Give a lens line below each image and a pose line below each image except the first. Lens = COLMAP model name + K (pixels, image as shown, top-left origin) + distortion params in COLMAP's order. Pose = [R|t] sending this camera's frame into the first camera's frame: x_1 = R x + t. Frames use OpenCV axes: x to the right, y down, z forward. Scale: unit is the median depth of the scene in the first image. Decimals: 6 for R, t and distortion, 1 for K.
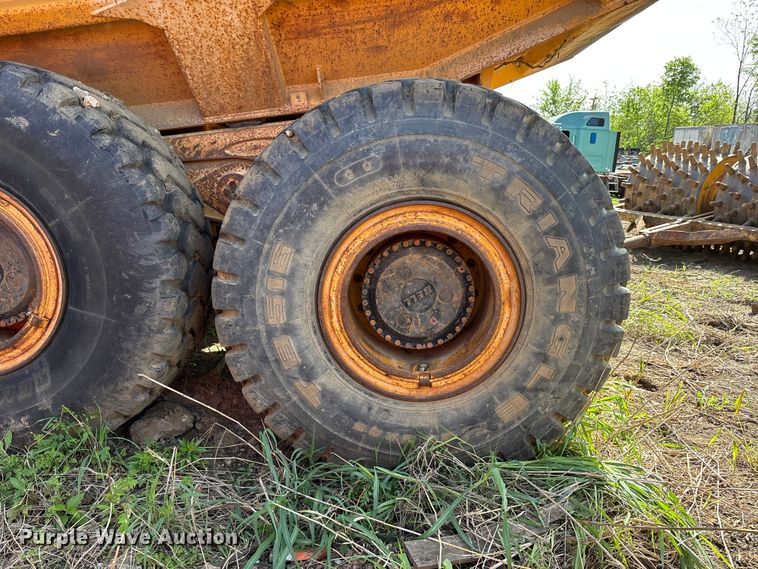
lens RADIAL K [[585.2, 0, 384.1], [0, 585.2, 285.5], [0, 0, 1]] dist [0.052200, -0.046382]
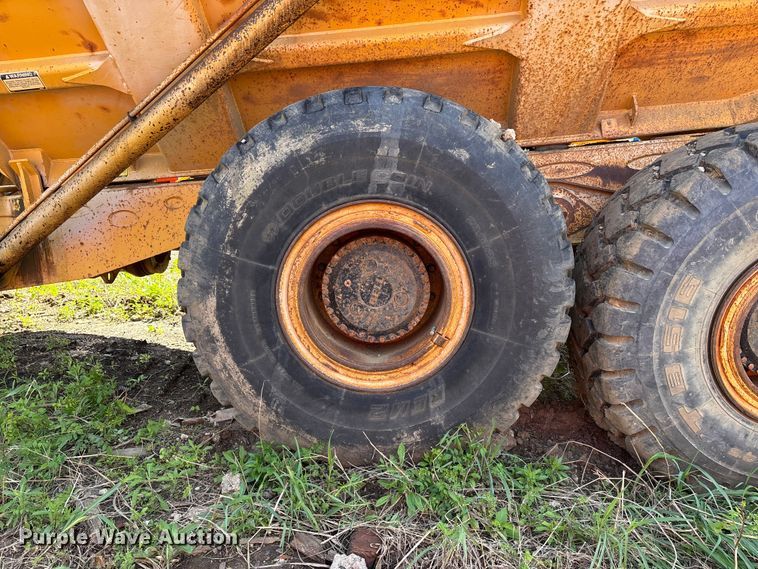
lens RADIAL K [[585.2, 0, 377.4], [0, 585.2, 285.8], [0, 0, 1]] dist [0.052200, -0.046382]
pose [[0.999498, 0.030644, 0.008014, -0.711181], [-0.030738, 0.999457, 0.011883, -0.047239], [-0.007645, -0.012124, 0.999897, -0.038696]]
